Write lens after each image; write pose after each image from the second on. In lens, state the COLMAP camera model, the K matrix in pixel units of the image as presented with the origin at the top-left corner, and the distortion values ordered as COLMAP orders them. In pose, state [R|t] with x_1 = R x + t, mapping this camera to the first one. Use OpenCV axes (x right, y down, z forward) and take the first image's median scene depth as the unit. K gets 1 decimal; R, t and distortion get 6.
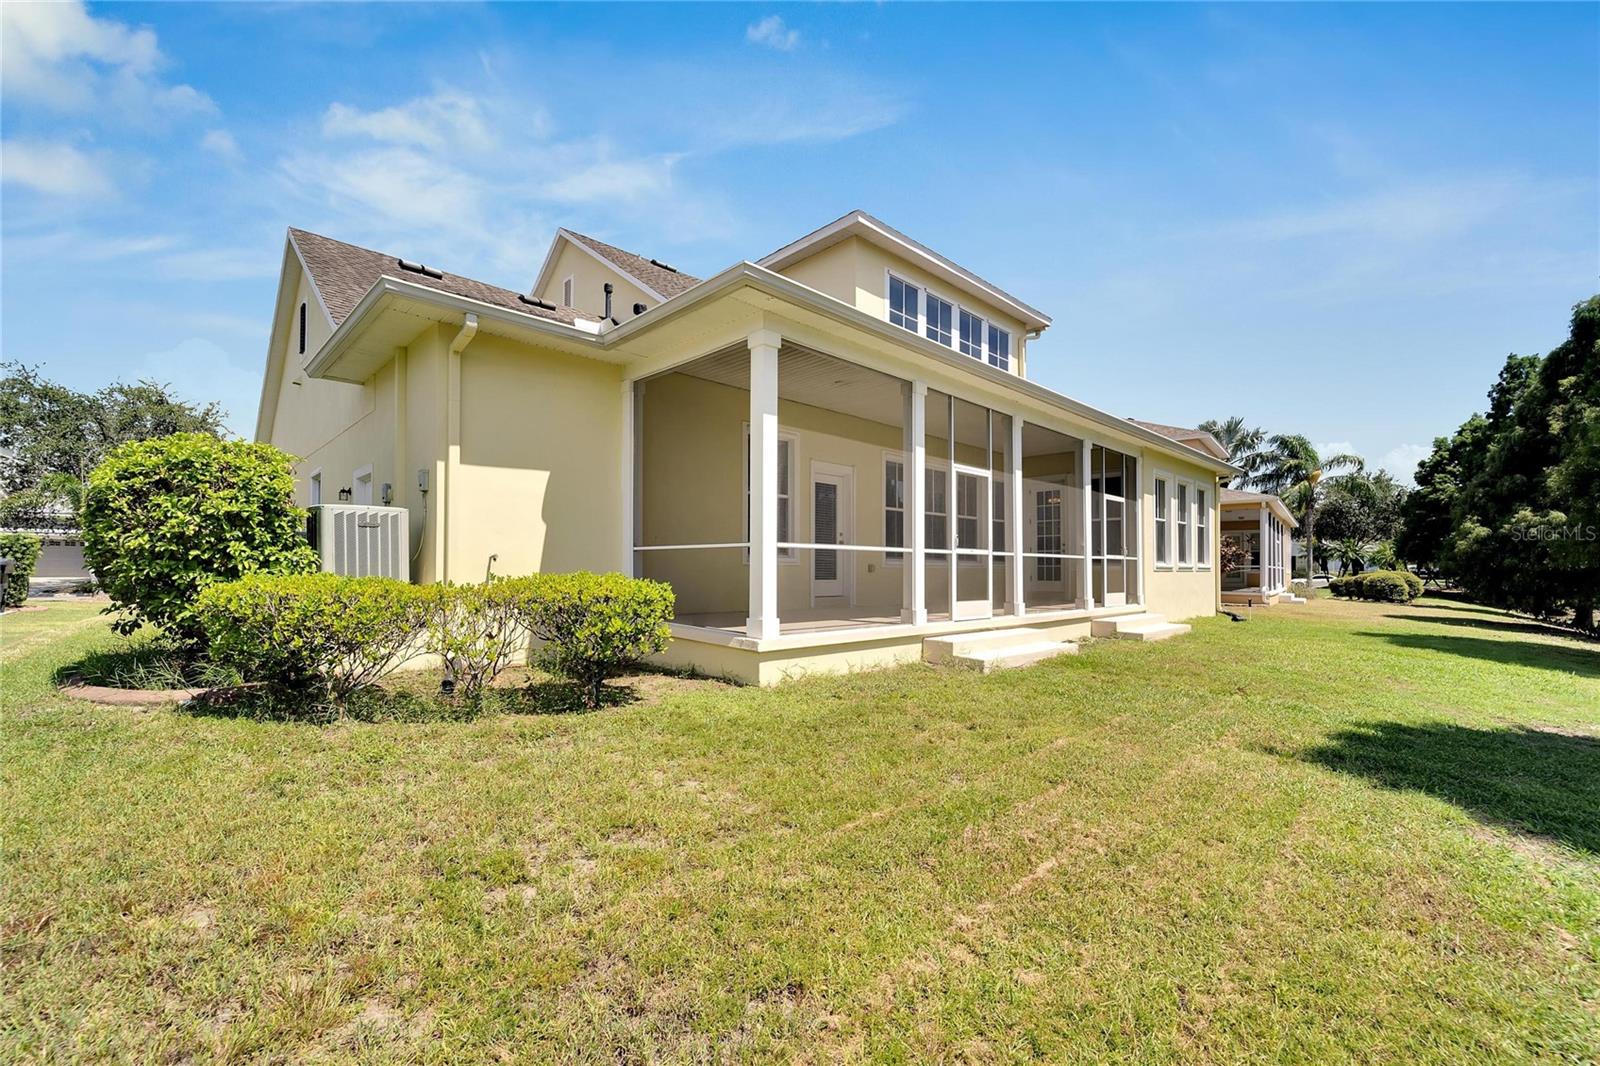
lens RADIAL K [[670.0, 0, 800.0], [0, 670.0, 533.0], [0, 0, 1]] dist [-0.000515, -0.000011]
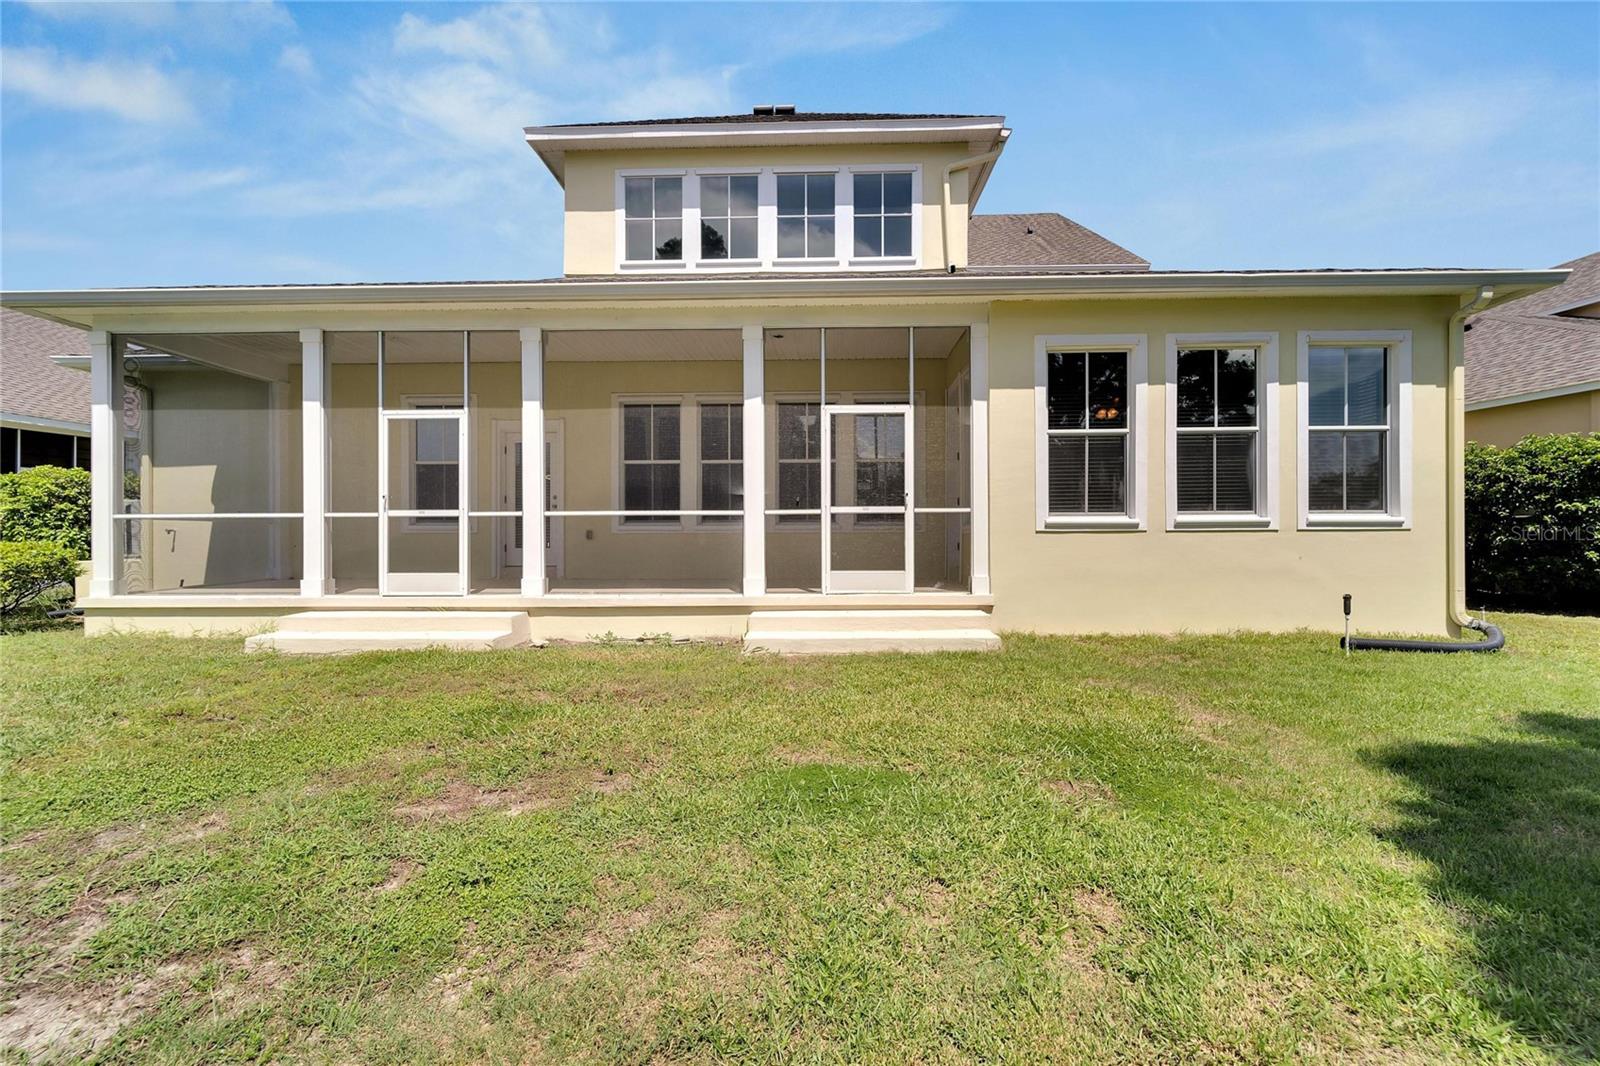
lens RADIAL K [[641.6, 0, 800.0], [0, 641.6, 533.0], [0, 0, 1]] dist [0.002752, 0.000178]
pose [[0.699056, -0.013470, -0.714940, 1.072584], [0.045798, 0.998613, 0.025965, 0.049124], [0.713599, -0.050894, 0.698703, 0.731408]]
